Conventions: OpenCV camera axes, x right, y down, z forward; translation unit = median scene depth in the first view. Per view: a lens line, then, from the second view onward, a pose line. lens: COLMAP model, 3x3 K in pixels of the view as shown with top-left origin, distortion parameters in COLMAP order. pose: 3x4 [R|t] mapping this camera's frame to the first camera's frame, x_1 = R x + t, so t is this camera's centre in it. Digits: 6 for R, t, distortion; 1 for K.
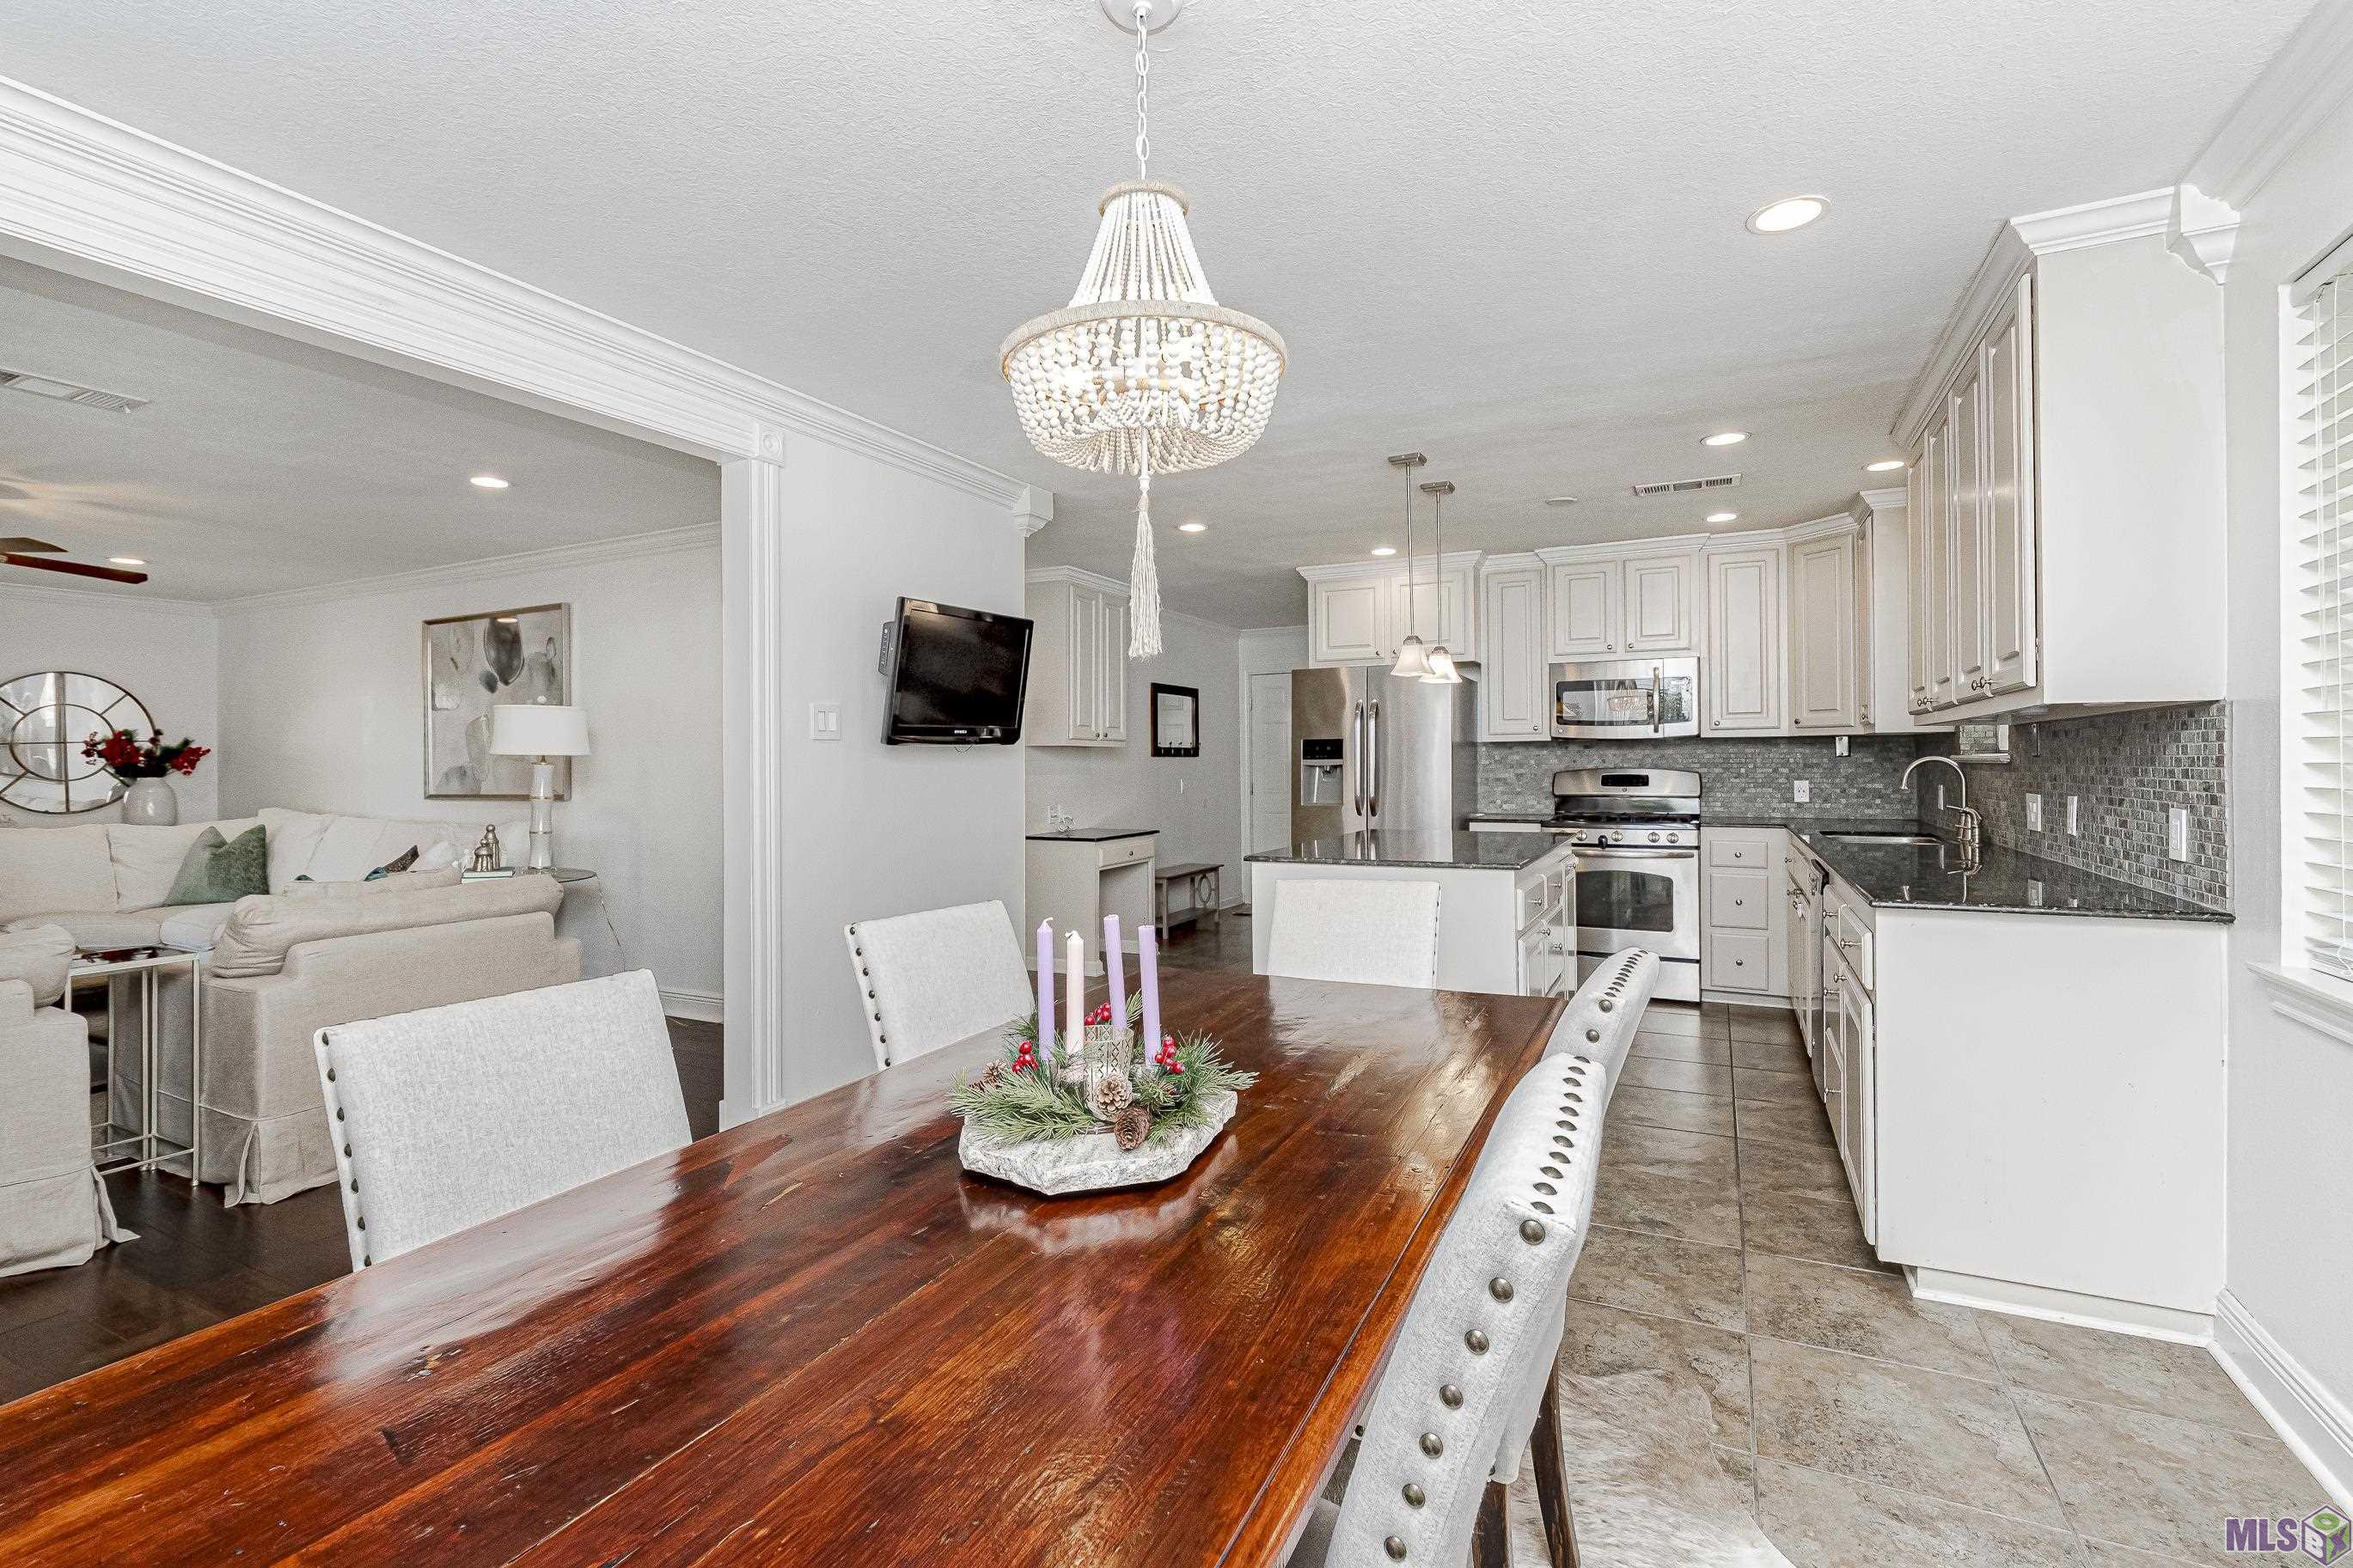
lens RADIAL K [[1092.9, 0, 1175.2], [0, 1092.9, 774.4], [0, 0, 1]] dist [-0.009698, -0.000368]
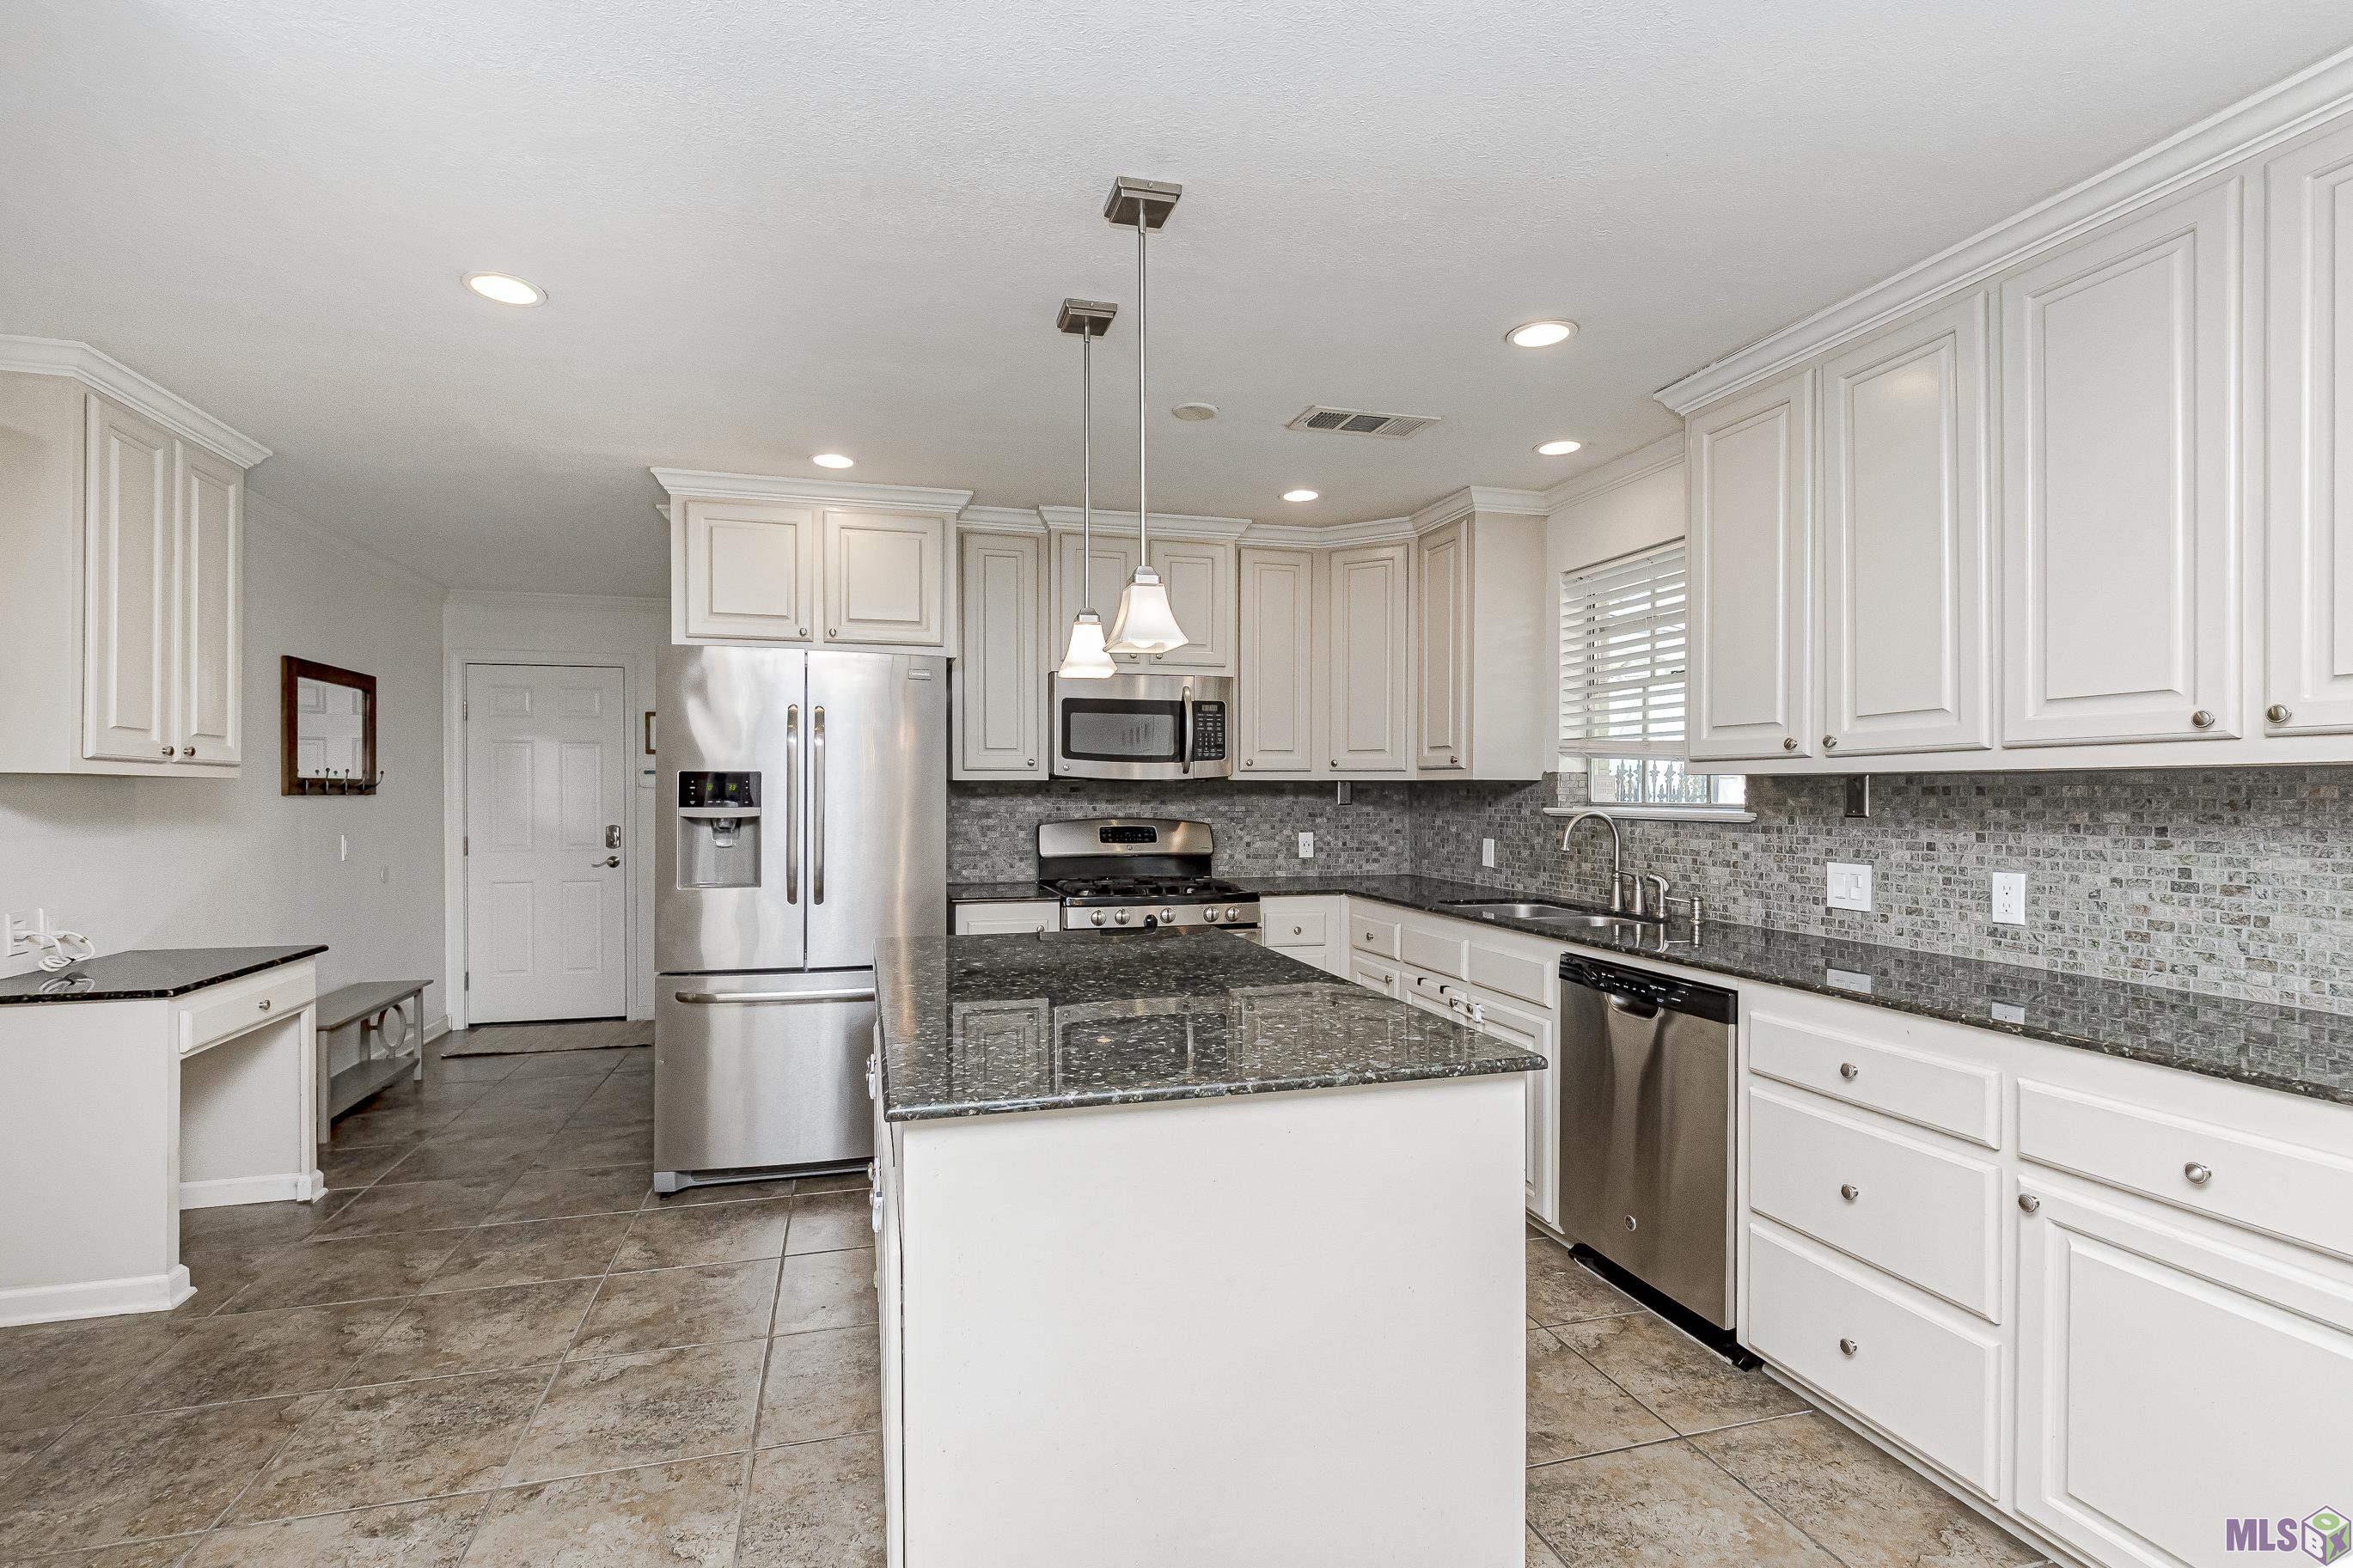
lens RADIAL K [[1077.7, 0, 1178.1], [0, 1077.7, 806.7], [0, 0, 1]] dist [-0.009225, -0.000617]
pose [[0.740314, 0.000661, 0.672261, -0.063086], [0.000788, 0.999998, -0.001852, -0.012528], [-0.672261, 0.001901, 0.740312, 0.420886]]
